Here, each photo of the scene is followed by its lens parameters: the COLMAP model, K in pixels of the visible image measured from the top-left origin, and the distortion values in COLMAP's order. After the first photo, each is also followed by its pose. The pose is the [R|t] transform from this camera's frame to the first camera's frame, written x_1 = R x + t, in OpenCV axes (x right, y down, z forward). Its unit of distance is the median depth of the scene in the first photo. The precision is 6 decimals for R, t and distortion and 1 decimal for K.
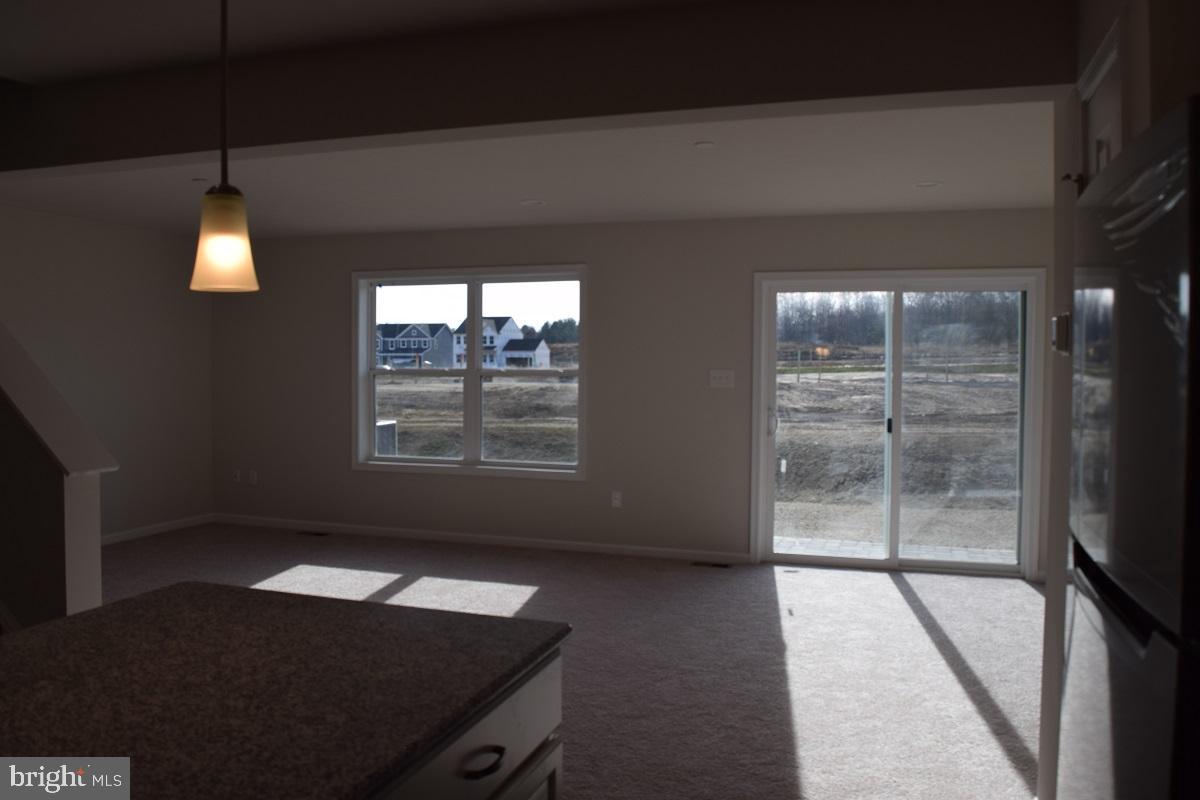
lens RADIAL K [[957.1, 0, 598.3], [0, 957.1, 388.5], [0, 0, 1]] dist [-0.104354, 0.035885]
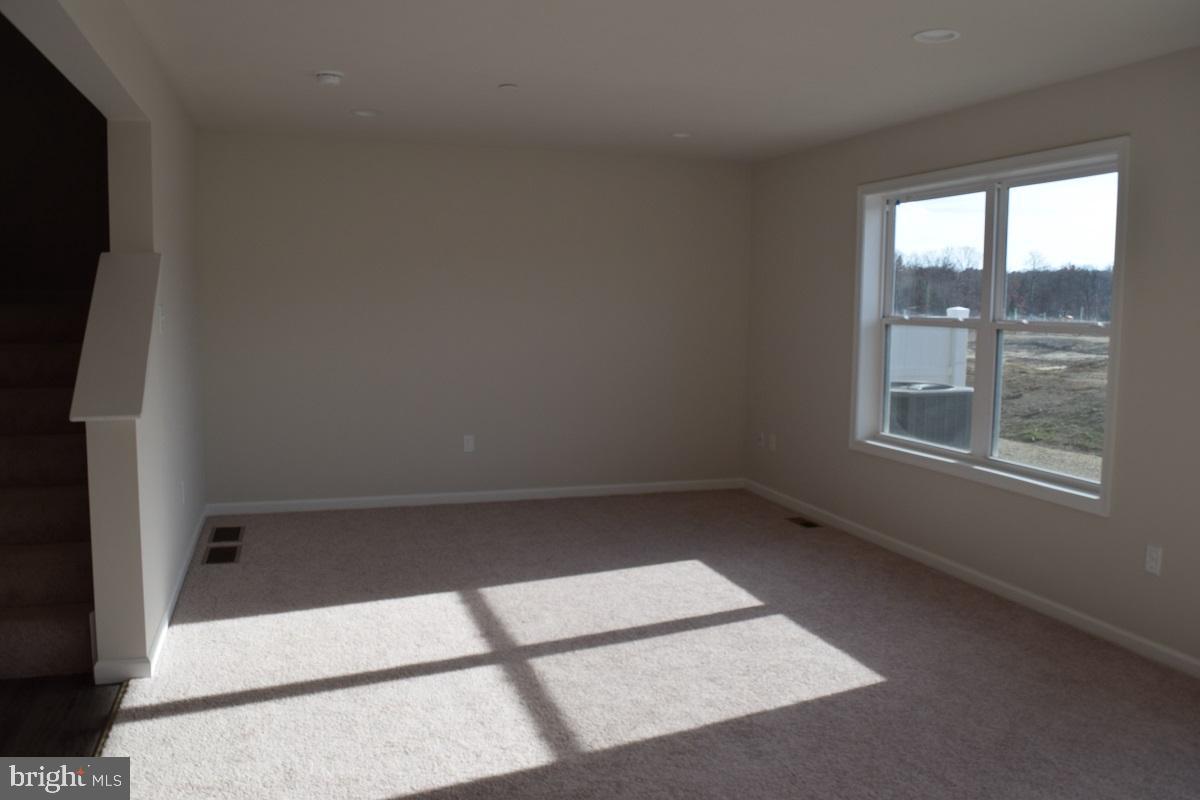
lens RADIAL K [[957.1, 0, 598.3], [0, 957.1, 388.5], [0, 0, 1]] dist [-0.104354, 0.035885]
pose [[0.590074, 0.075244, -0.803835, 0.228575], [-0.030000, 0.997003, 0.071303, -0.010429], [0.806792, -0.017959, 0.590563, 0.384403]]
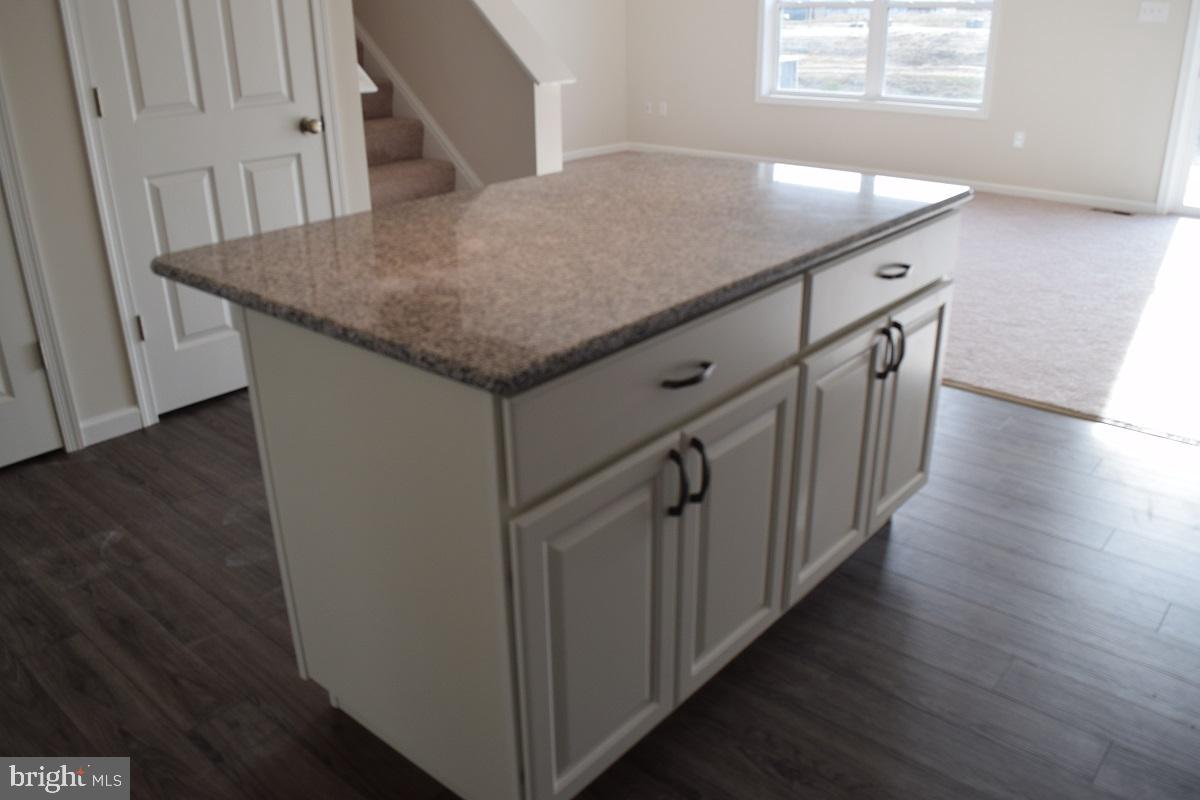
lens RADIAL K [[957.1, 0, 598.3], [0, 957.1, 388.5], [0, 0, 1]] dist [-0.104354, 0.035885]
pose [[0.923469, 0.124766, -0.362821, -0.000509], [0.010369, 0.937188, 0.348670, 0.015206], [0.383534, -0.325748, 0.864170, -0.072981]]
